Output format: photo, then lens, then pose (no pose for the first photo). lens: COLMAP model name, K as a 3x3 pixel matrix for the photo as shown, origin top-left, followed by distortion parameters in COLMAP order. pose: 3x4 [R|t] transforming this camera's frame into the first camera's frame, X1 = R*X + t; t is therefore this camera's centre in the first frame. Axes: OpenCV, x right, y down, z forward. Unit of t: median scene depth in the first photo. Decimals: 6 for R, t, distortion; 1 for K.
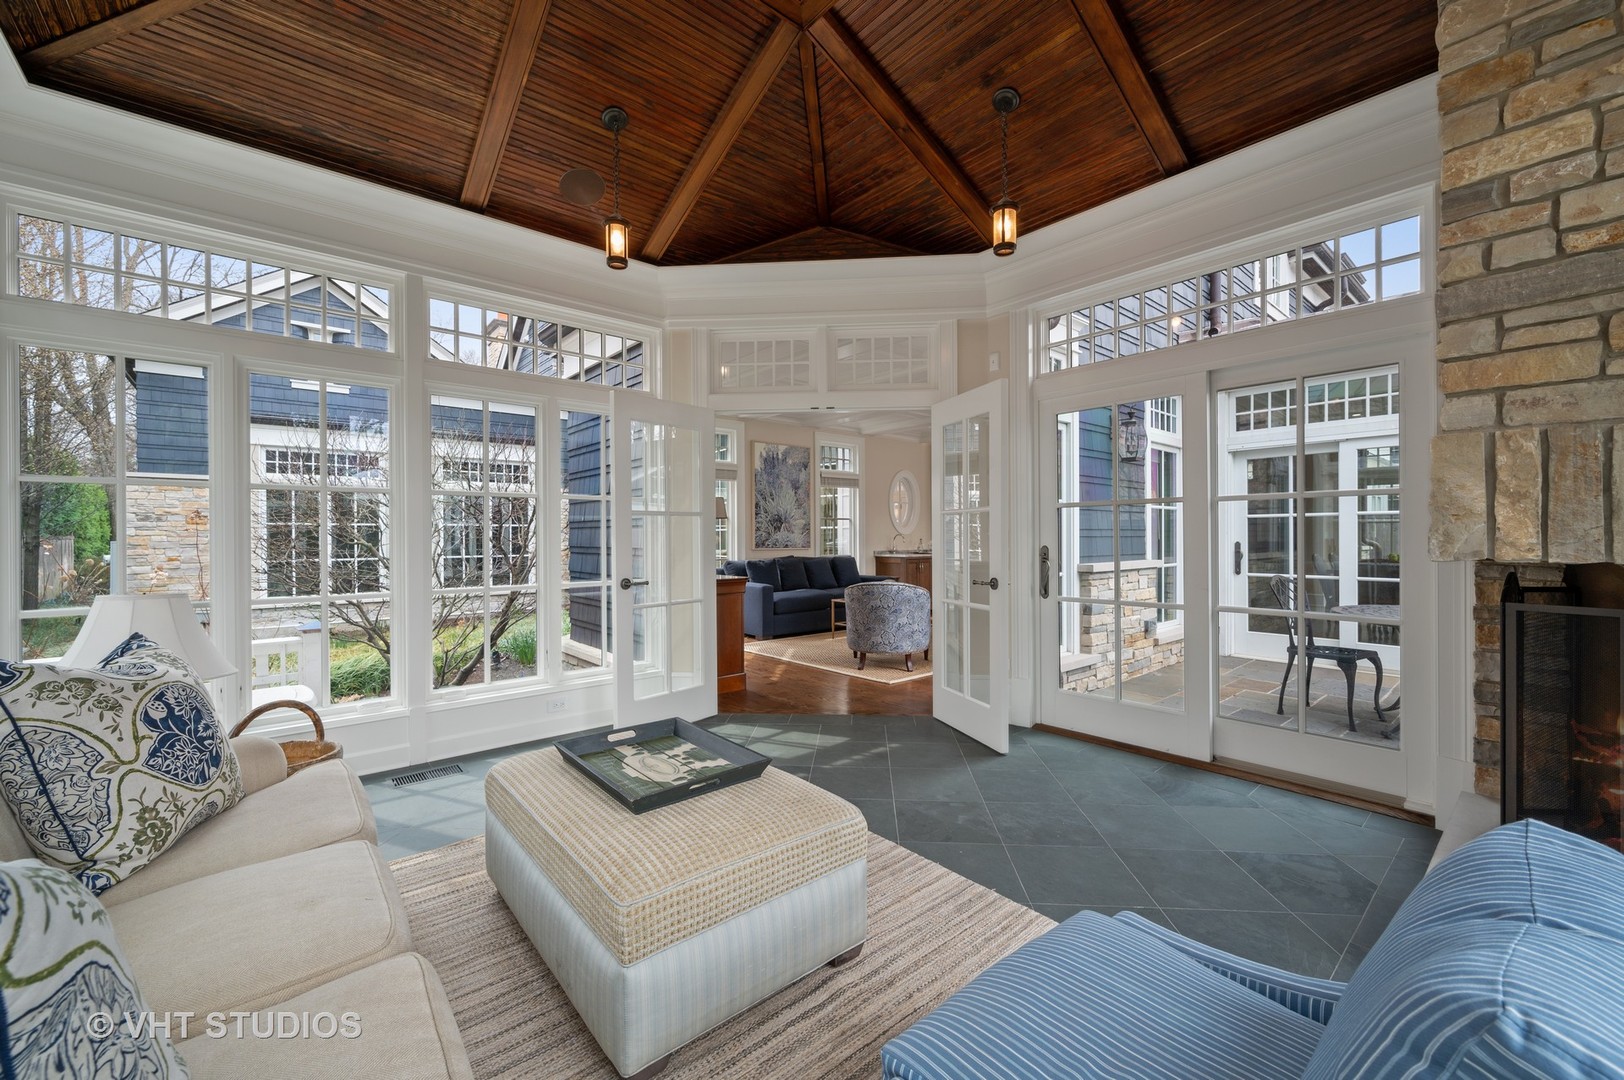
lens RADIAL K [[653.0, 0, 811.7], [0, 653.0, 545.9], [0, 0, 1]] dist [0.001512, 0.000006]
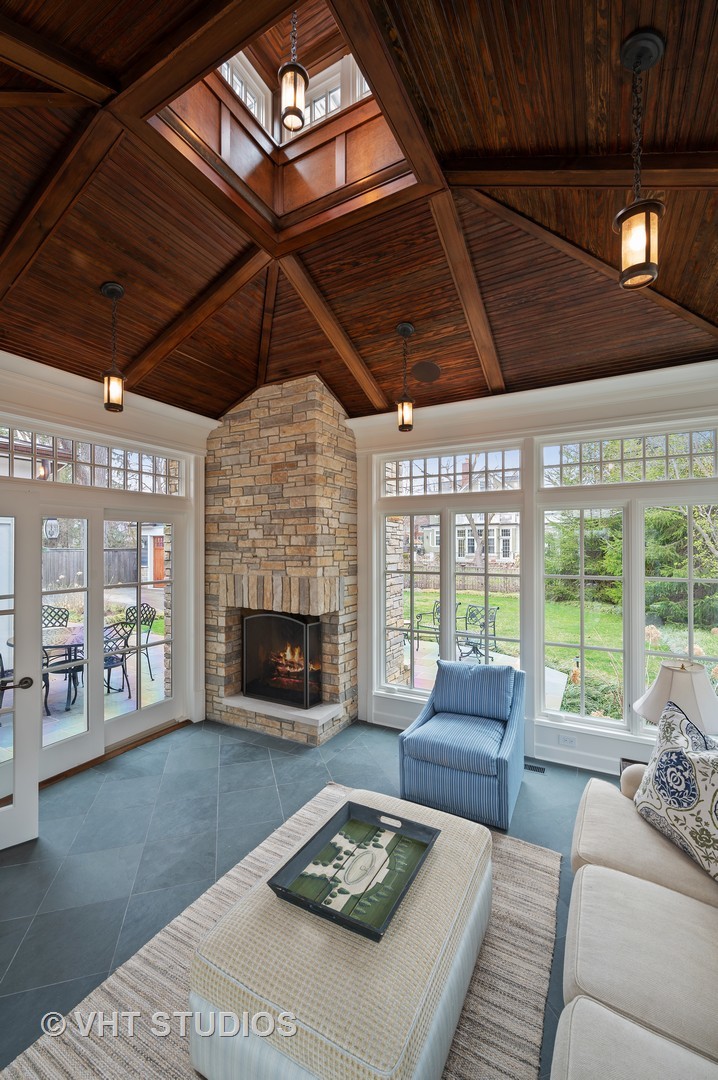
lens RADIAL K [[443.9, 0, 370.6], [0, 443.9, 542.1], [0, 0, 1]] dist [-0.004487, 0.000283]
pose [[-0.385617, 0.012811, 0.922570, -0.959074], [0.012148, 0.999887, -0.008807, -0.250164], [-0.922579, 0.007812, -0.385729, 1.226897]]
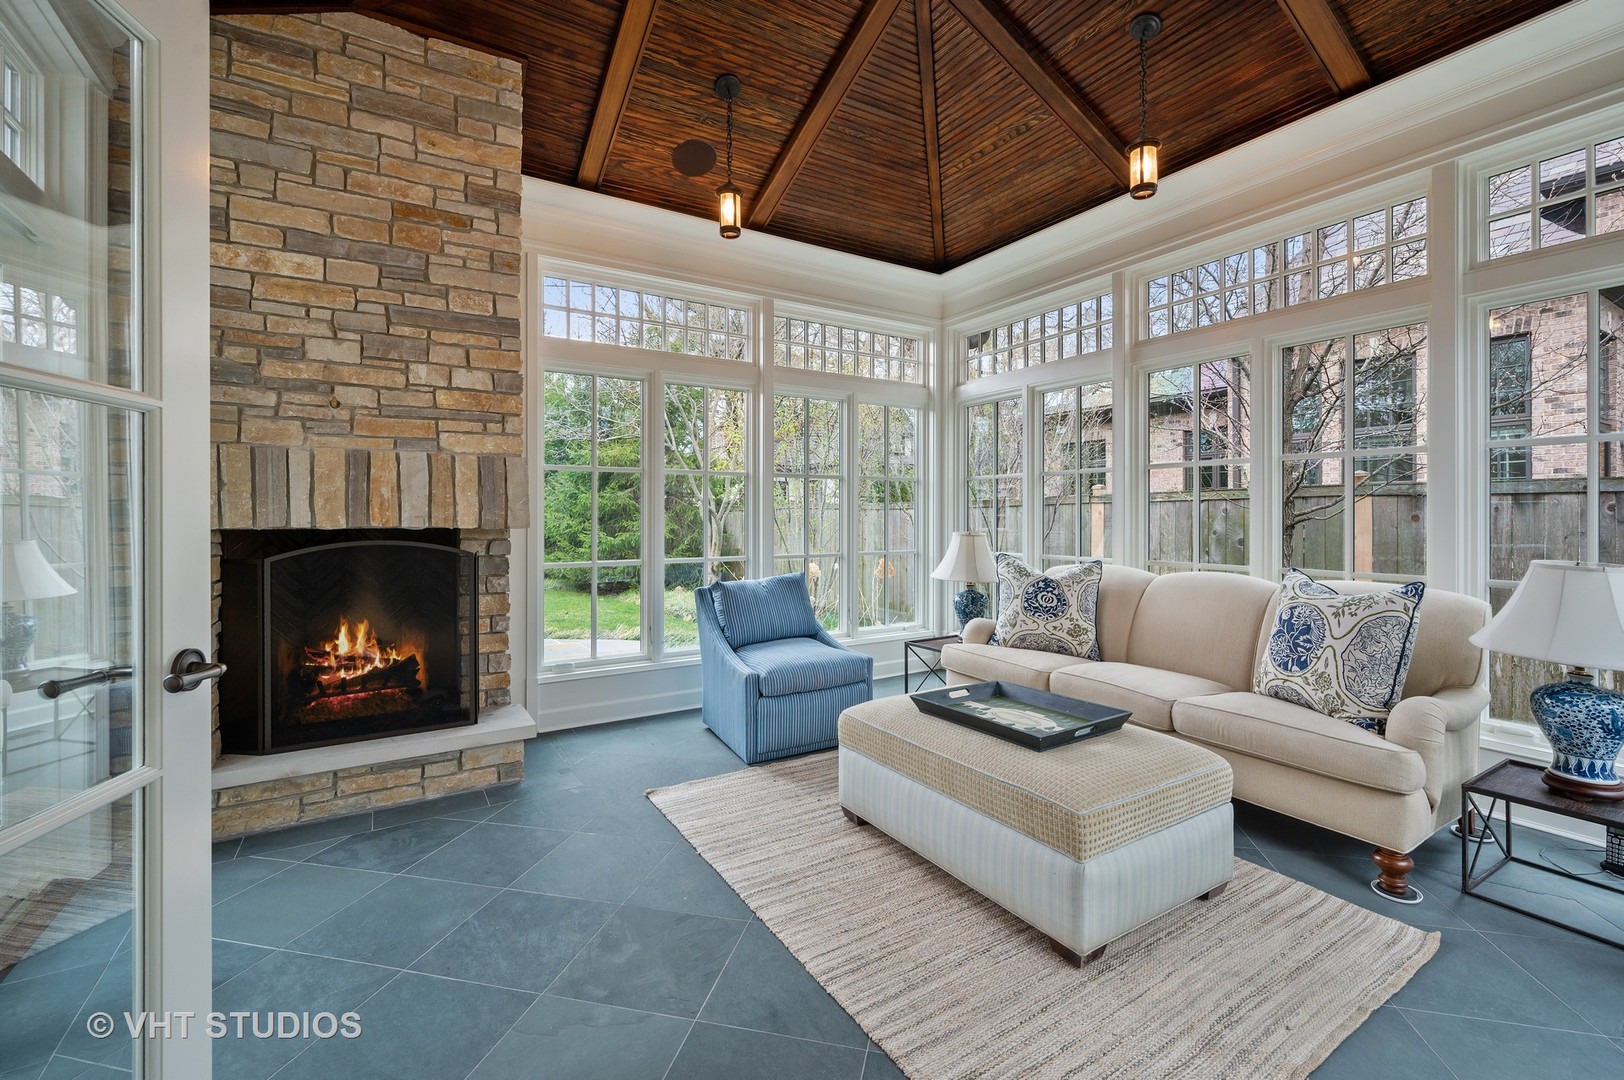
lens RADIAL K [[667.5, 0, 825.5], [0, 667.5, 515.7], [0, 0, 1]] dist [-0.004487, 0.000283]
pose [[-0.991656, 0.009097, 0.128589, -0.062505], [0.010767, 0.999866, 0.012304, -0.017836], [-0.128460, 0.013585, -0.991622, 2.021204]]
